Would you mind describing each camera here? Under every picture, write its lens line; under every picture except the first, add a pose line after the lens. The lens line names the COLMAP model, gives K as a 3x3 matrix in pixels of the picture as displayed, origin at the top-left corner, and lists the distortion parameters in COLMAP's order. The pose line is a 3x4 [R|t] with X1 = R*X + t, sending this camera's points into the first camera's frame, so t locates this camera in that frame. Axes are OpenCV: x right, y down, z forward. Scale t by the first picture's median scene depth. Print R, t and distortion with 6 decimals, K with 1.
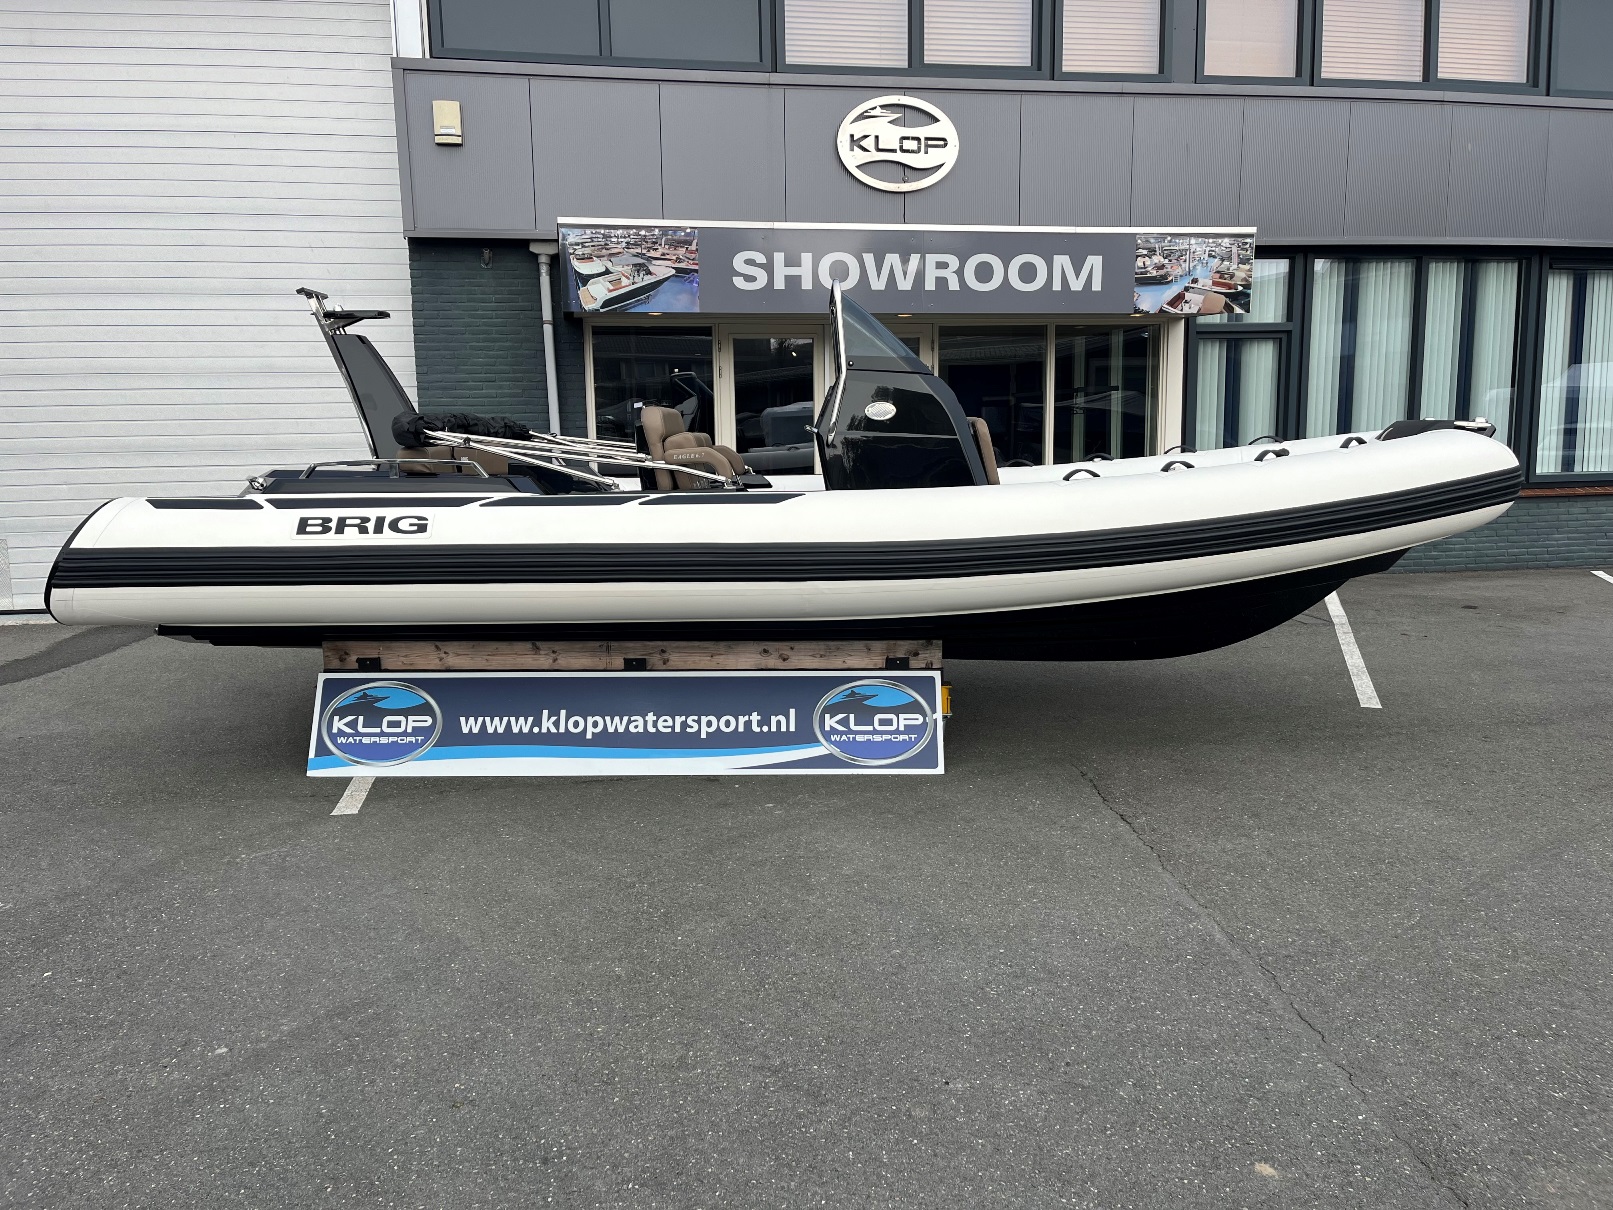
lens RADIAL K [[1212.6, 0, 803.3], [0, 1212.6, 606.8], [0, 0, 1]] dist [0.074070, -0.092008]
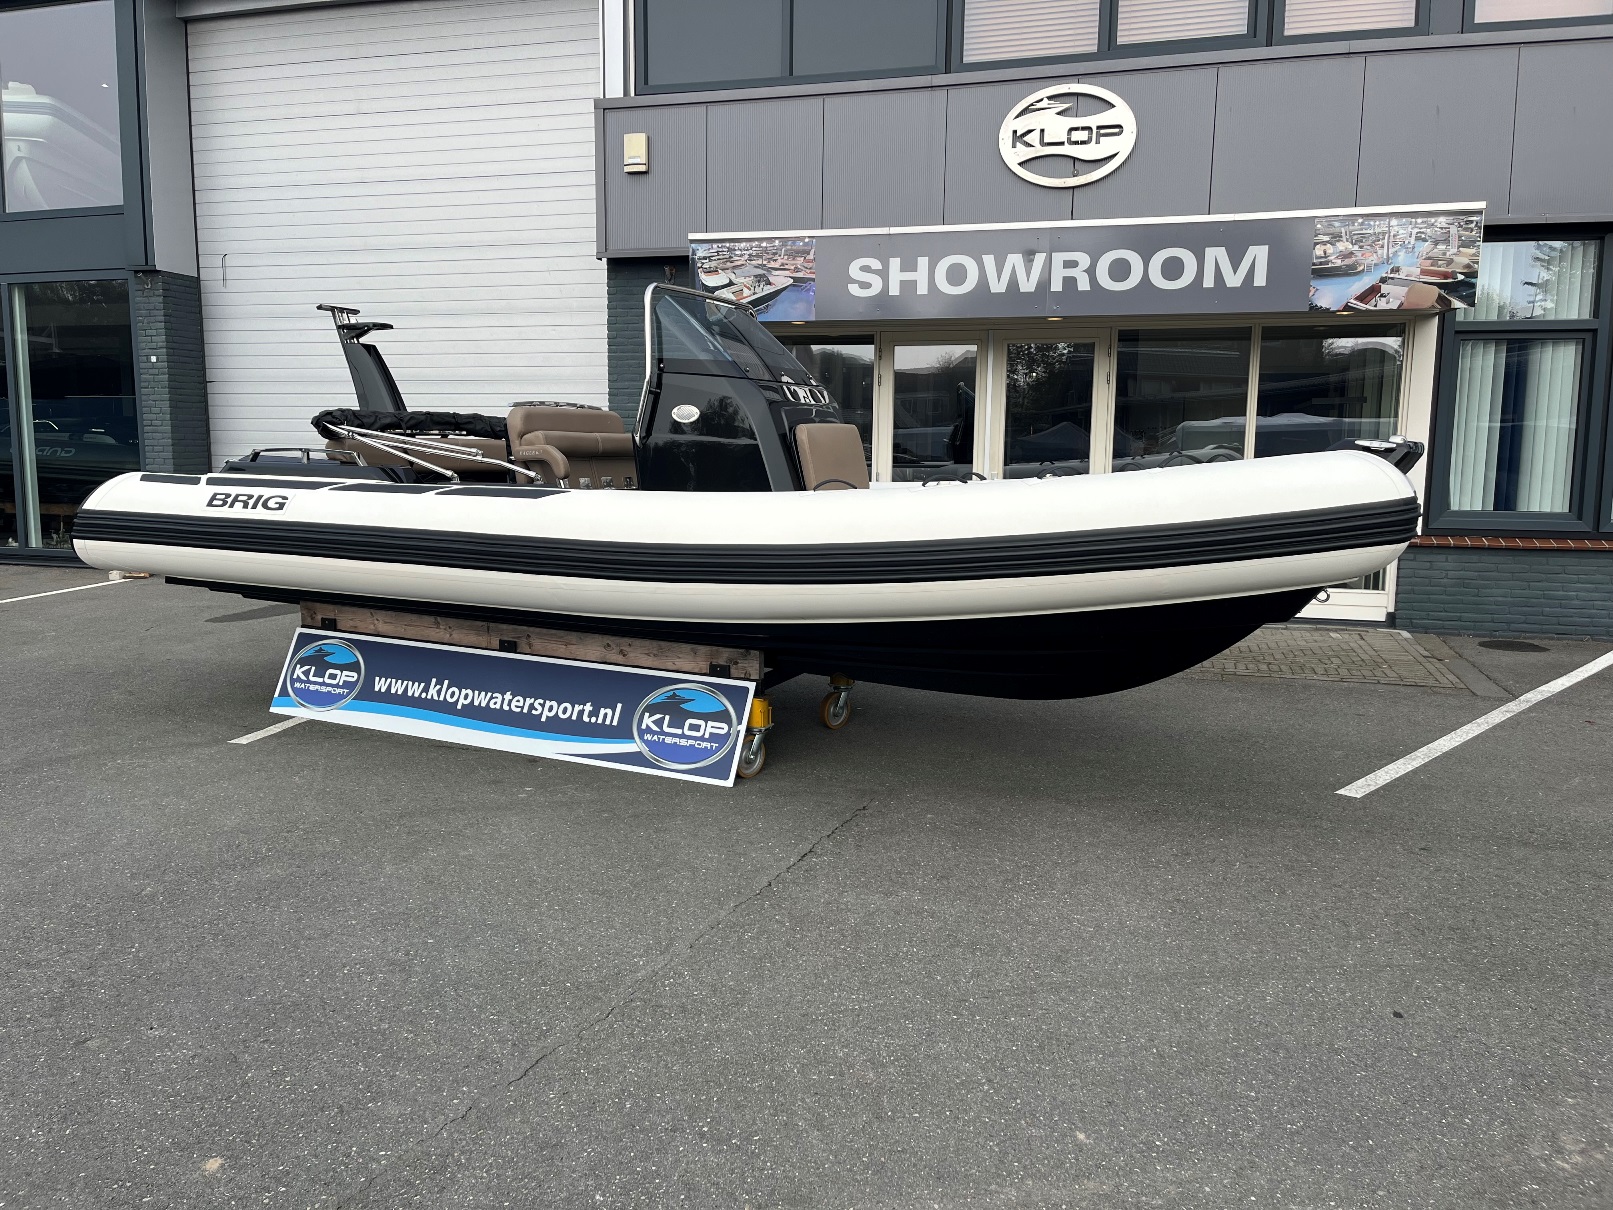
lens RADIAL K [[1212.6, 0, 800.8], [0, 1212.6, 605.9], [0, 0, 1]] dist [0.074070, -0.092008]
pose [[0.897895, 0.082545, -0.432402, 0.369473], [-0.087469, 0.996131, 0.008528, -0.013054], [0.431432, 0.030165, 0.901641, 0.091463]]
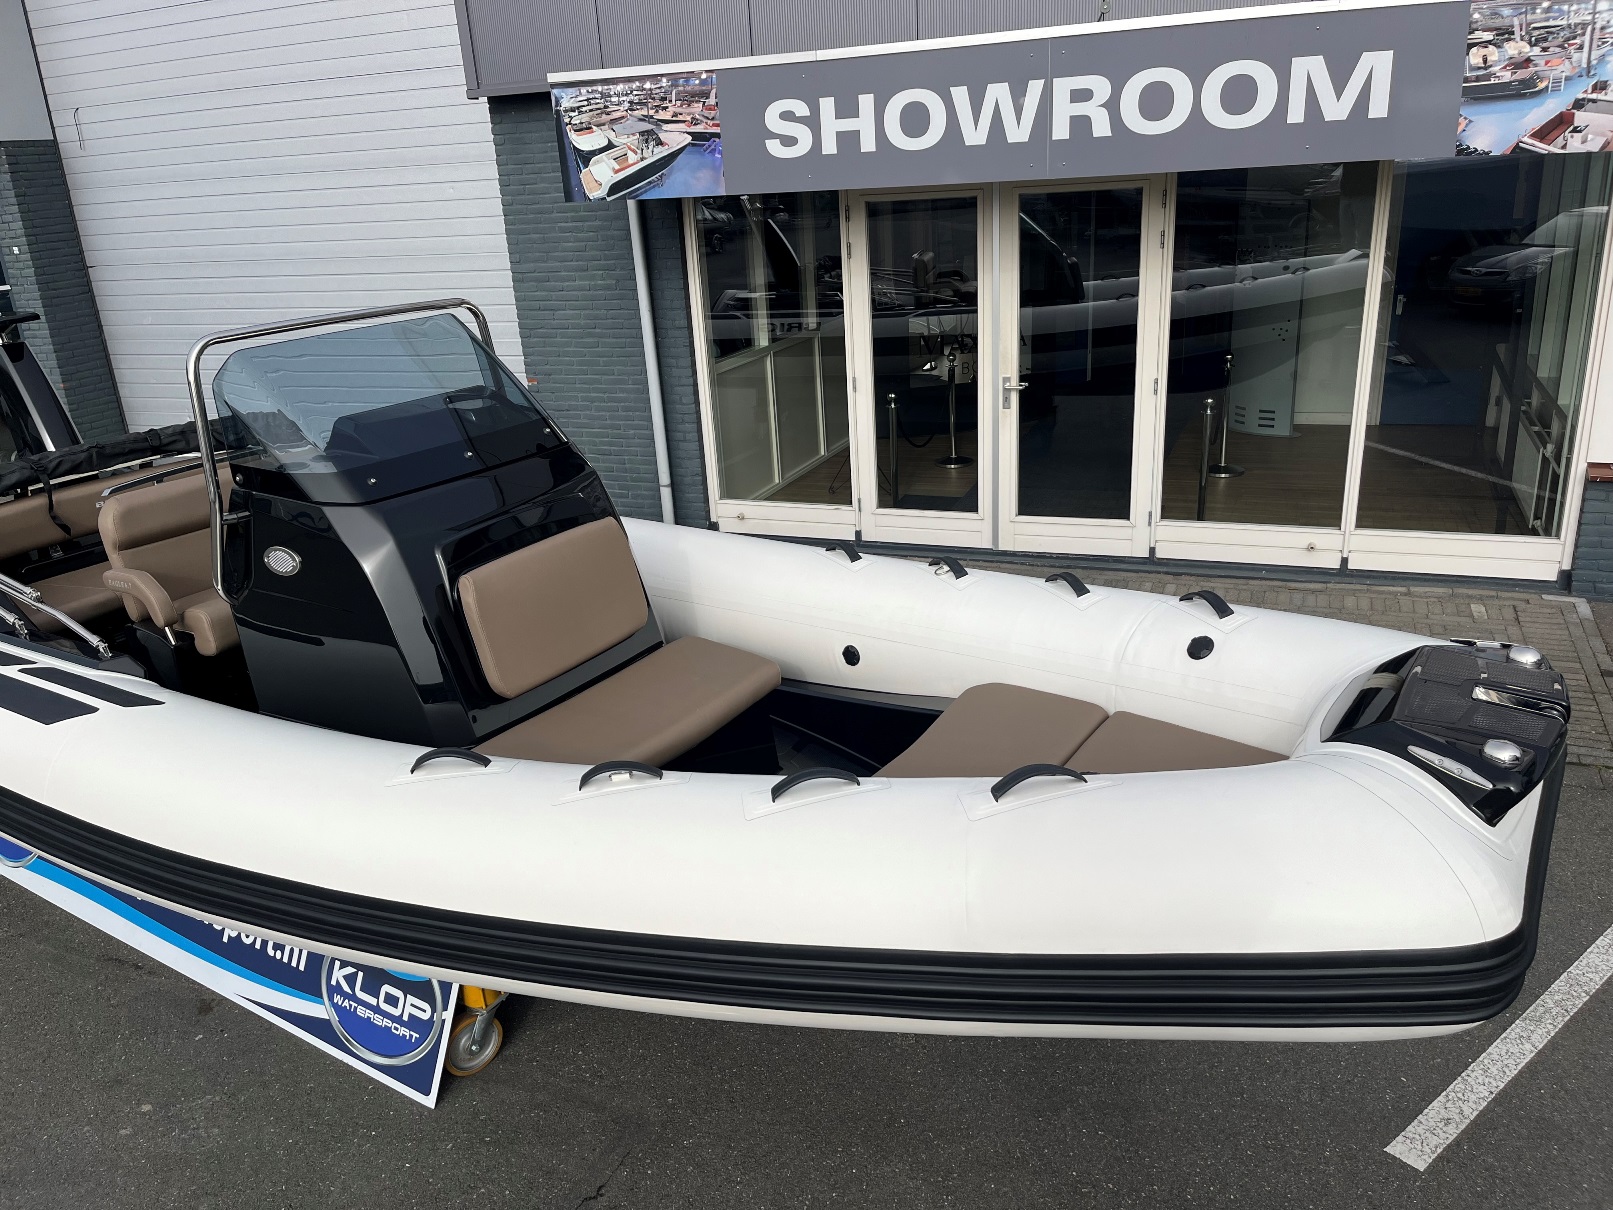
lens RADIAL K [[1212.6, 0, 803.7], [0, 1212.6, 613.0], [0, 0, 1]] dist [0.074070, -0.092008]
pose [[0.840865, 0.156124, -0.518239, 0.371525], [-0.033396, 0.970636, 0.238225, -0.179843], [0.540214, -0.183008, 0.821387, 0.398570]]
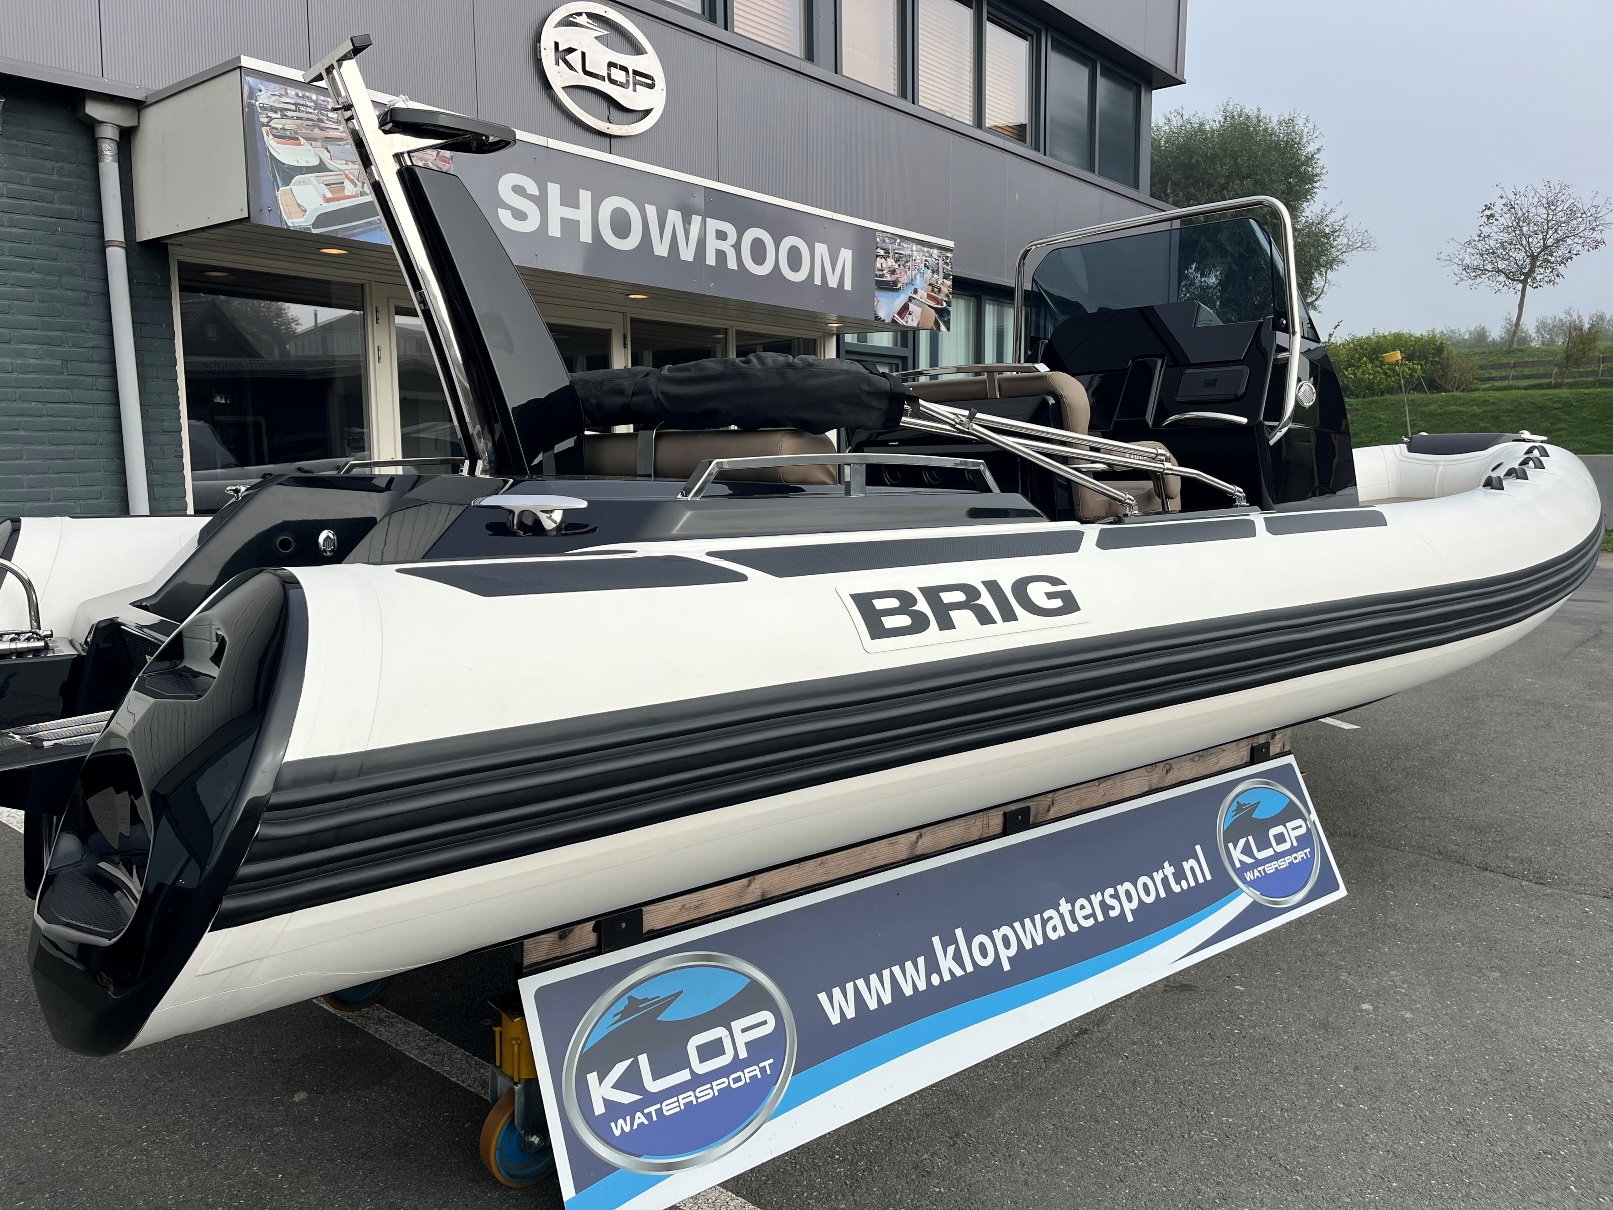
lens RADIAL K [[1212.6, 0, 800.3], [0, 1212.6, 605.5], [0, 0, 1]] dist [0.074070, -0.092008]
pose [[0.758630, -0.066507, 0.648118, -0.385625], [0.090530, 0.995887, -0.003773, -0.039998], [-0.645201, 0.061536, 0.761530, 0.411747]]
